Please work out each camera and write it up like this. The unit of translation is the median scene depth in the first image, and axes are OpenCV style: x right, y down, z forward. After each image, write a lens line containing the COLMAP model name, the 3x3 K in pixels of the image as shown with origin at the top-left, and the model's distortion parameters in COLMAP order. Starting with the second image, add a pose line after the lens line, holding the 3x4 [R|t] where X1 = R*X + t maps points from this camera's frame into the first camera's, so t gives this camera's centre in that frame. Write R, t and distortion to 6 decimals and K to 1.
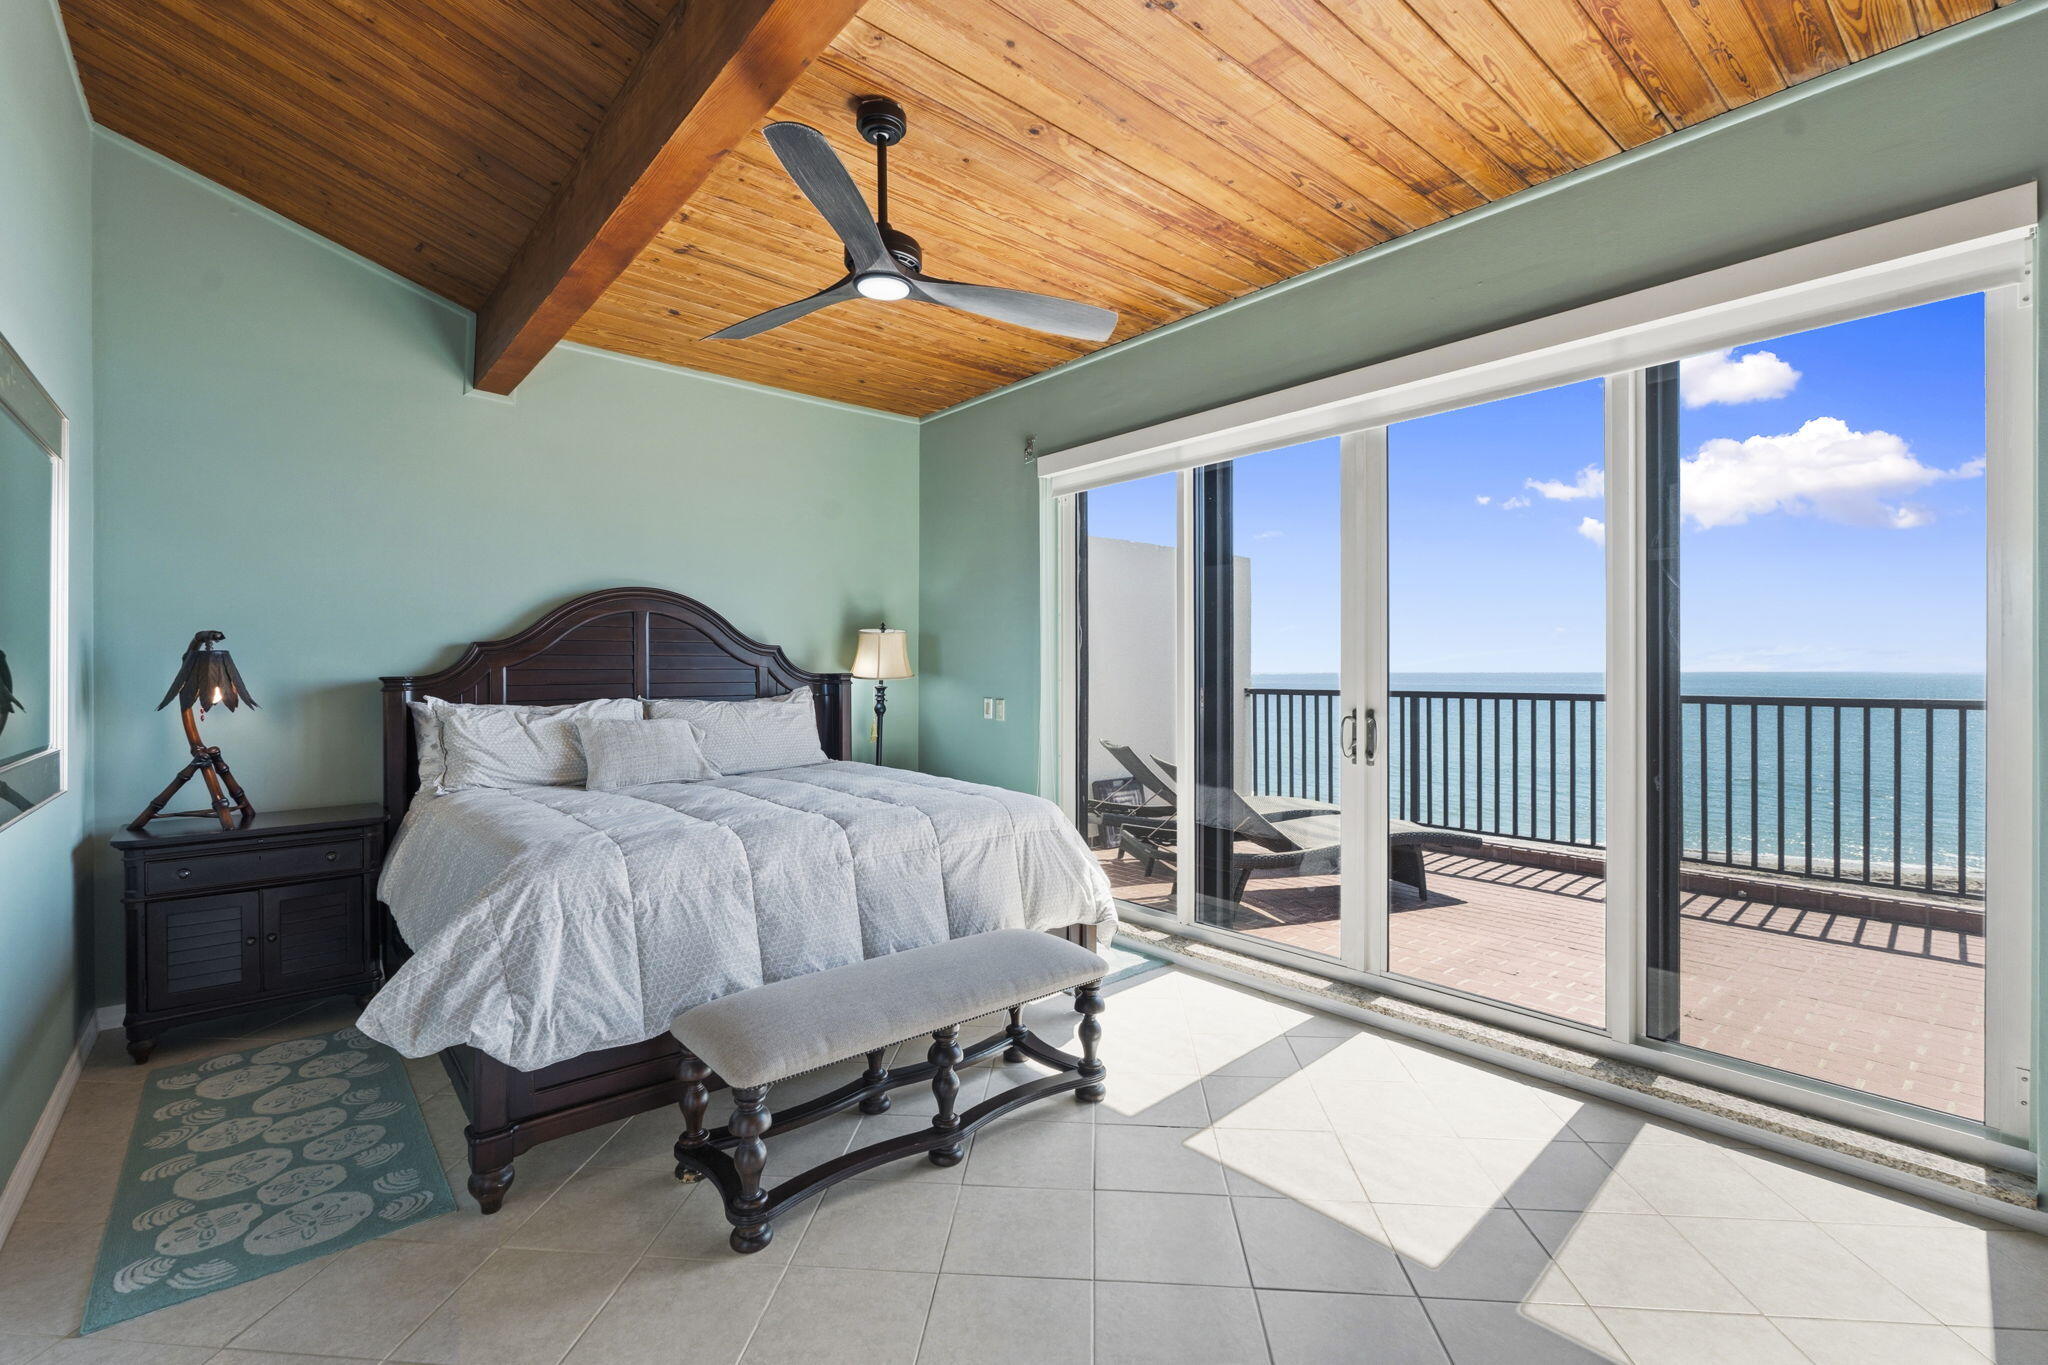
lens RADIAL K [[909.8, 0, 1000.7], [0, 909.8, 676.4], [0, 0, 1]] dist [-0.000587, 0.001054]
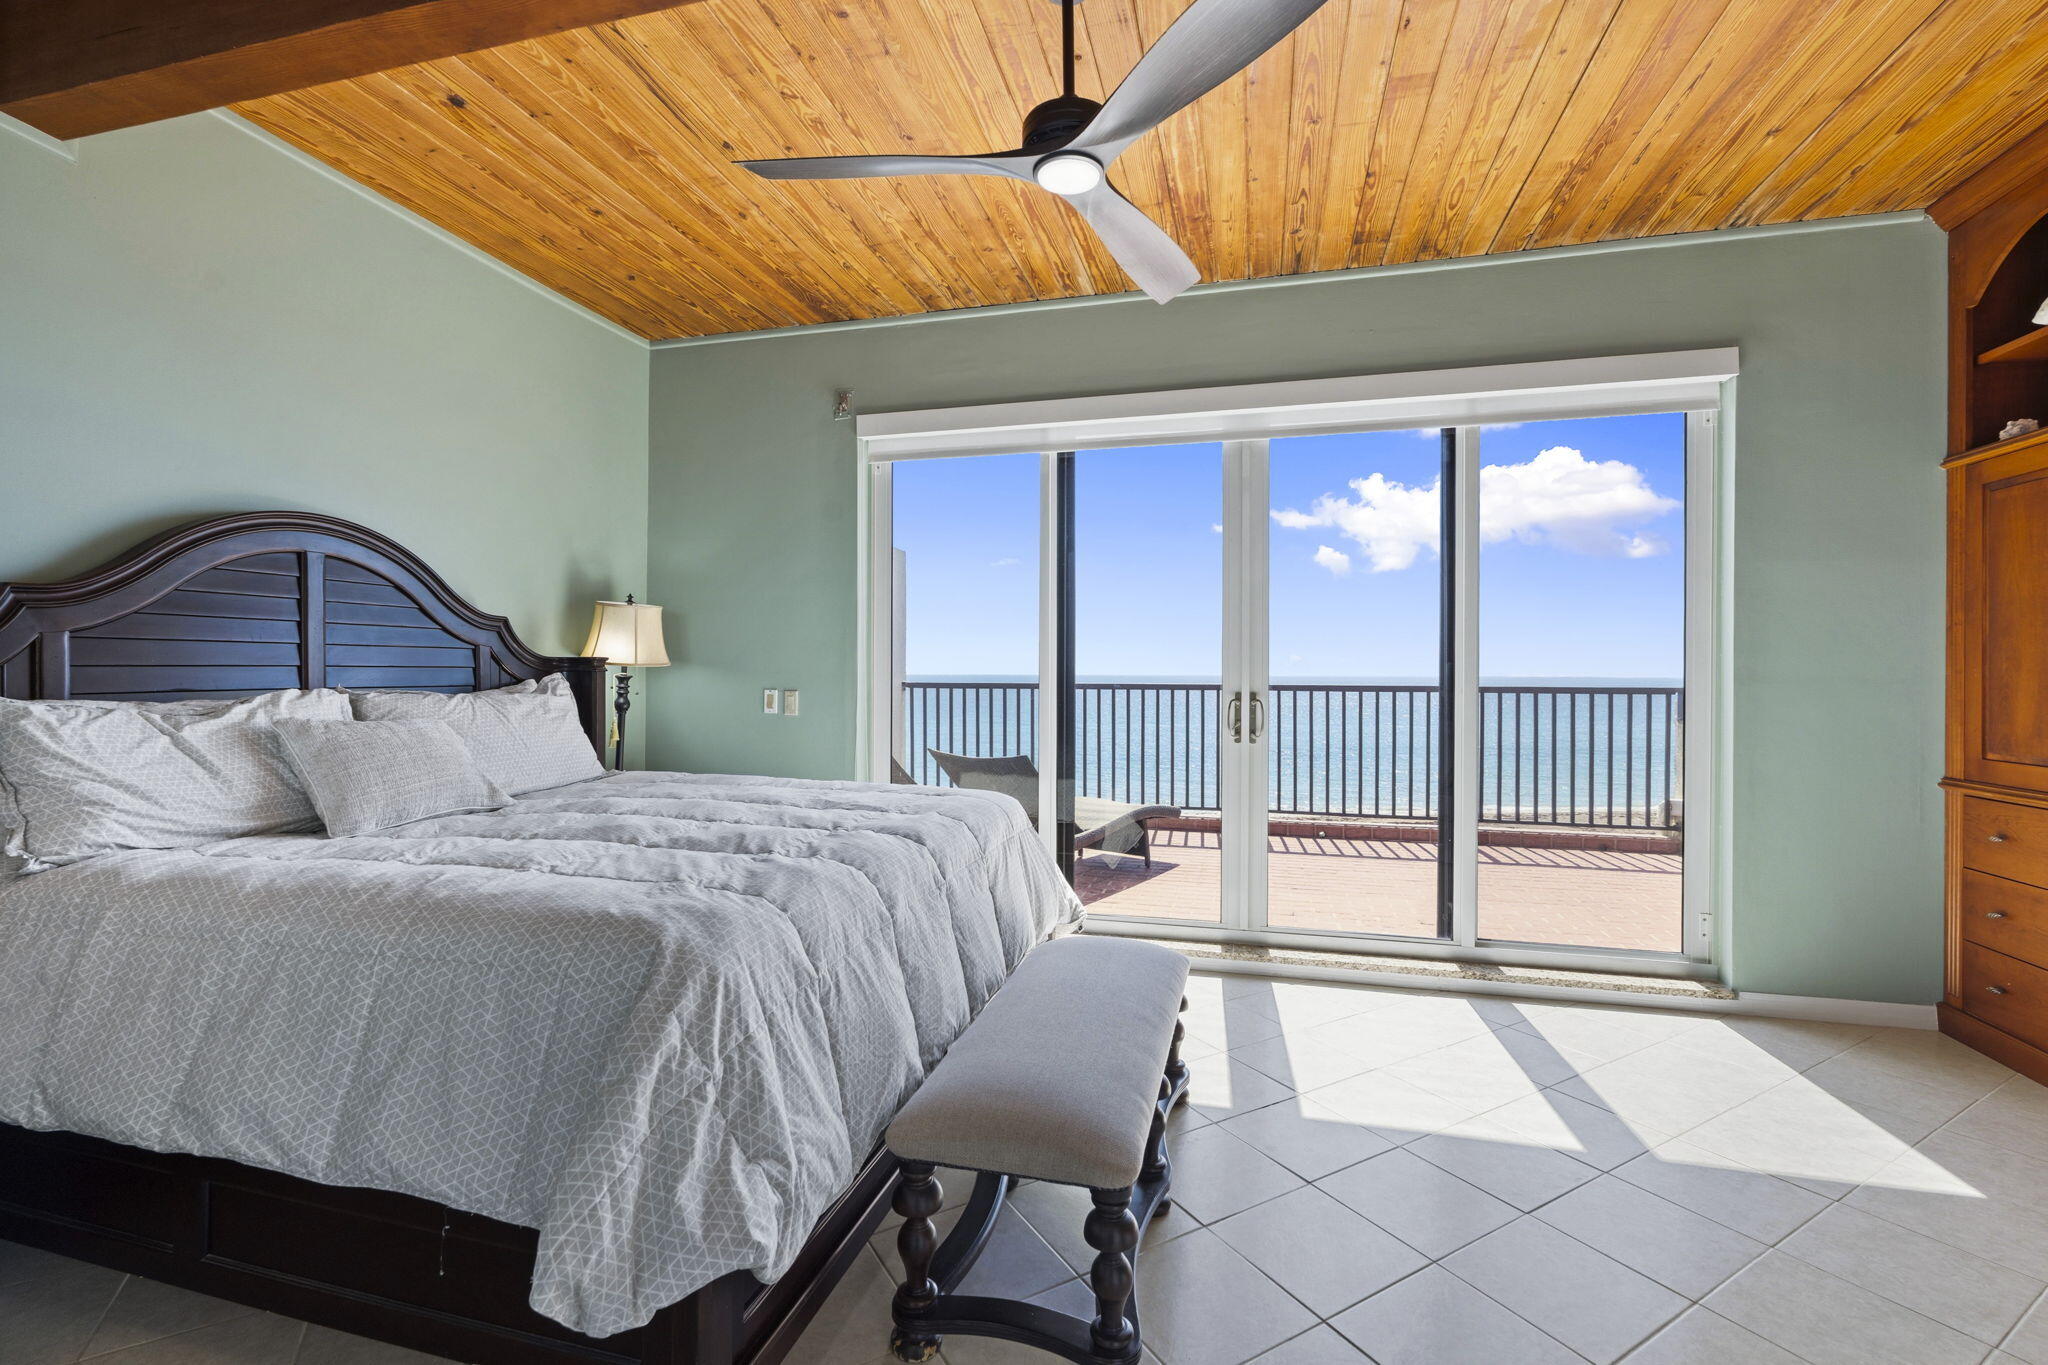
lens RADIAL K [[909.8, 0, 1020.0], [0, 909.8, 676.7], [0, 0, 1]] dist [-0.000587, 0.001054]
pose [[0.815217, 0.002758, 0.579149, -0.415613], [-0.002201, 0.999996, -0.001664, 0.017284], [-0.579152, 0.000082, 0.815220, 0.230572]]
